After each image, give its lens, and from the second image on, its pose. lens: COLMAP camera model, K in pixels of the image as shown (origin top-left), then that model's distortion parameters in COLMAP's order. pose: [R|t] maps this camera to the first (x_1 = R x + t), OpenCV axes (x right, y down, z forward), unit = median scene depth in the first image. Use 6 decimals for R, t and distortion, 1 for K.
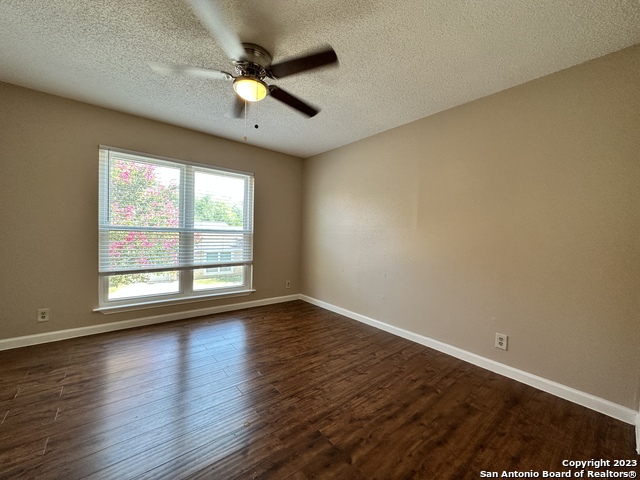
lens RADIAL K [[255.9, 0, 320.8], [0, 255.9, 240.2], [0, 0, 1]] dist [-0.000825, 0.000197]
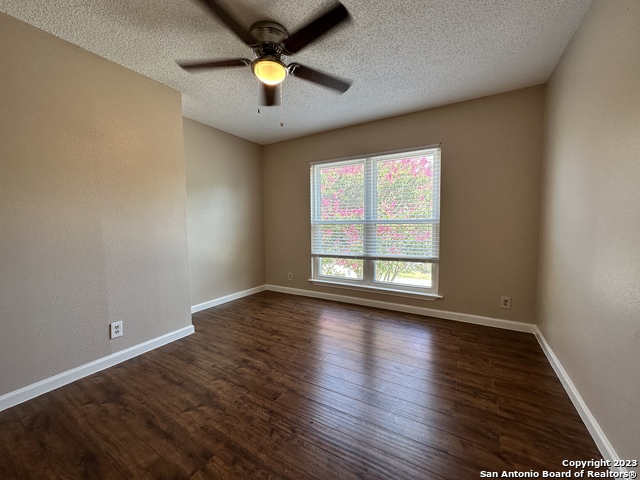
lens RADIAL K [[255.9, 0, 320.5], [0, 255.9, 241.9], [0, 0, 1]] dist [-0.000825, 0.000197]
pose [[0.333634, 0.036785, -0.941985, 0.426109], [-0.004174, 0.999286, 0.037544, 0.004670], [0.942694, -0.008594, 0.333549, 0.513391]]
